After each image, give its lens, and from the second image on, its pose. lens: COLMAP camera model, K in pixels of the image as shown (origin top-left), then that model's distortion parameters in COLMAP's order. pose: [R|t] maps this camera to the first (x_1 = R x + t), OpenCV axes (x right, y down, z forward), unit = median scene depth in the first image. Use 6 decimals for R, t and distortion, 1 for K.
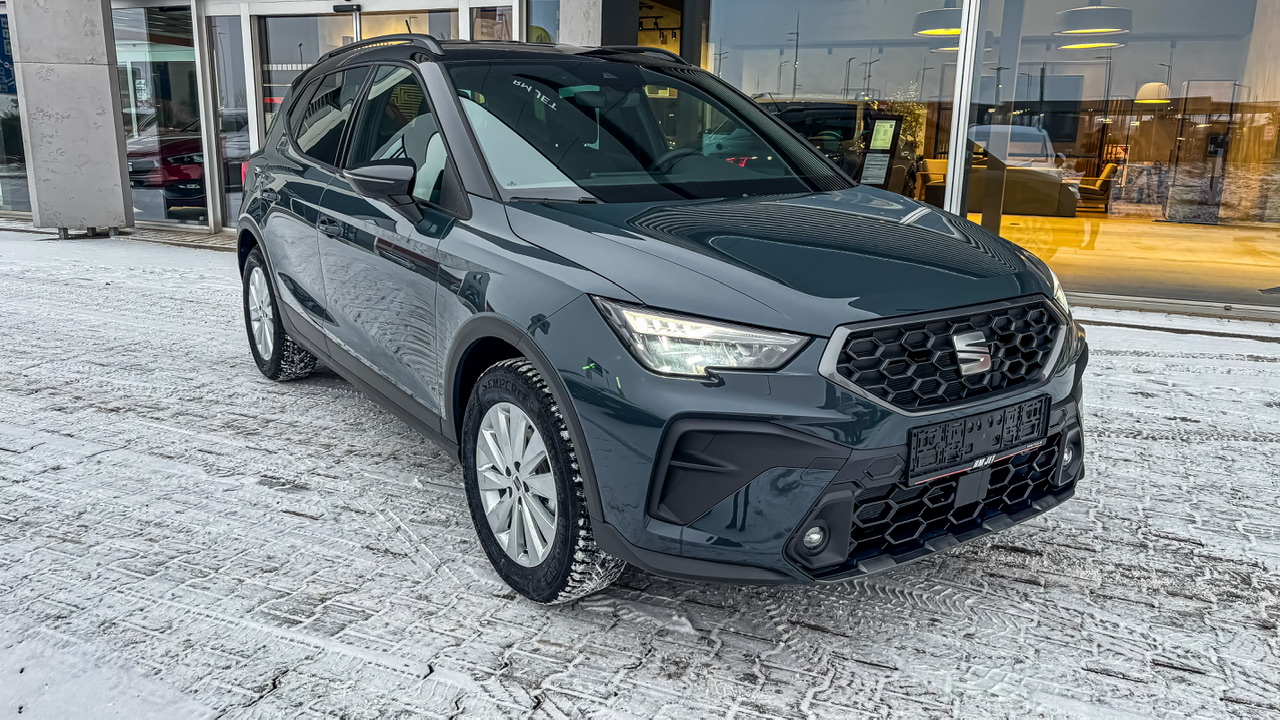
lens RADIAL K [[973.1, 0, 640.0], [0, 973.1, 360.0], [0, 0, 1]] dist [0.010519, 0.009017]
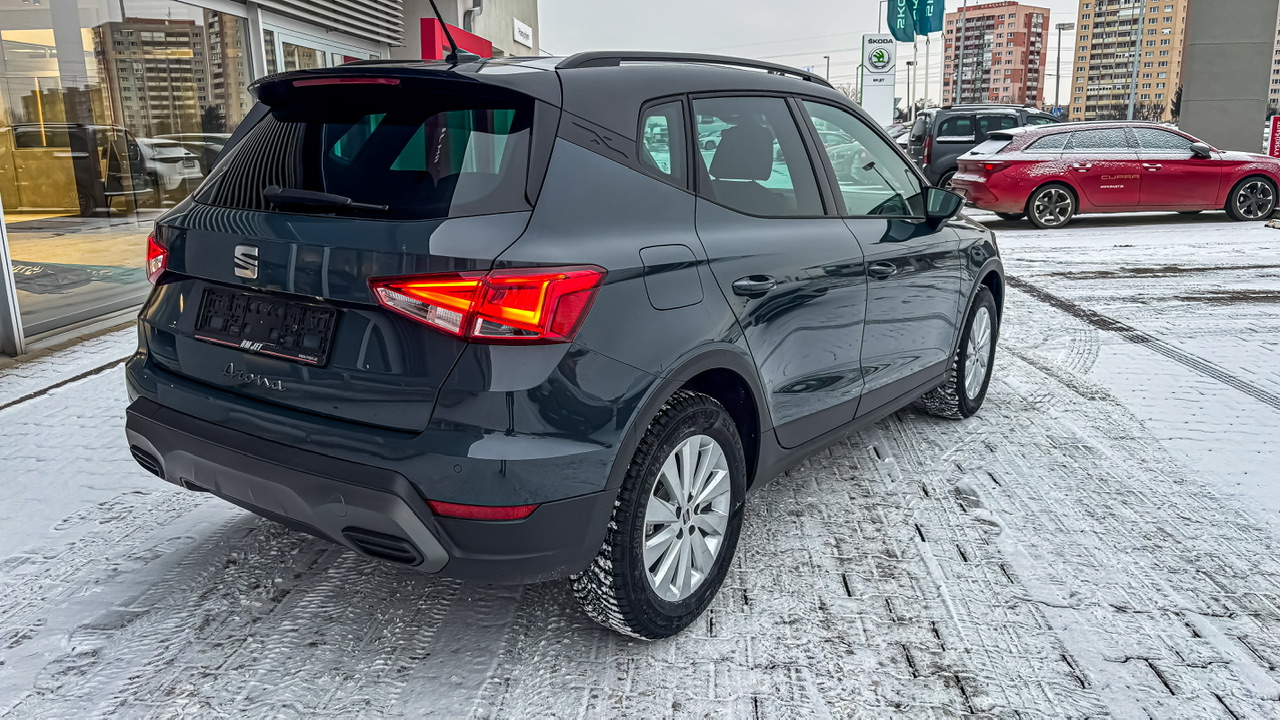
lens RADIAL K [[981.0, 0, 643.6], [0, 981.0, 361.1], [0, 0, 1]] dist [0.016567, 0.007650]
pose [[-0.358723, -0.224754, 0.905982, -1.290840], [0.214922, 0.924616, 0.314475, -0.465462], [-0.908365, 0.307525, -0.283376, 1.723344]]
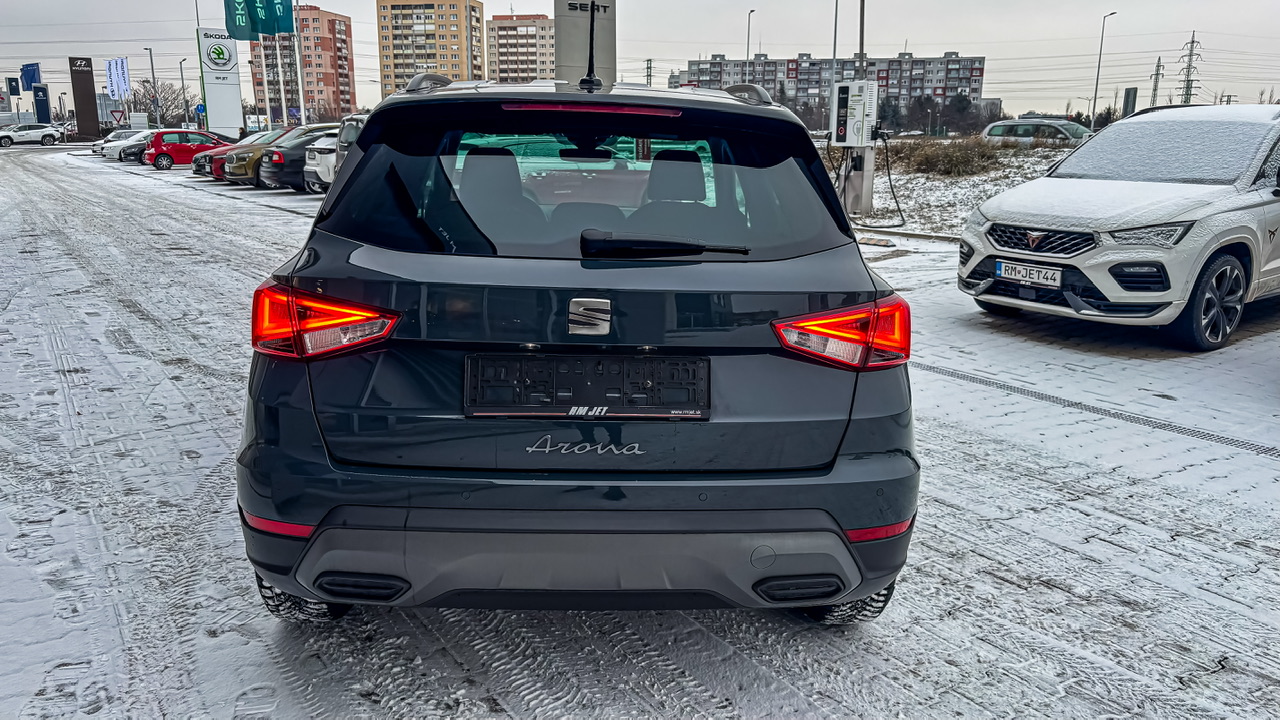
lens RADIAL K [[973.1, 0, 640.0], [0, 973.1, 360.0], [0, 0, 1]] dist [0.010519, 0.009017]
pose [[-0.852638, -0.143350, 0.502454, -0.844103], [0.093908, 0.903928, 0.417247, -0.606304], [-0.513995, 0.402945, -0.757261, 2.249208]]
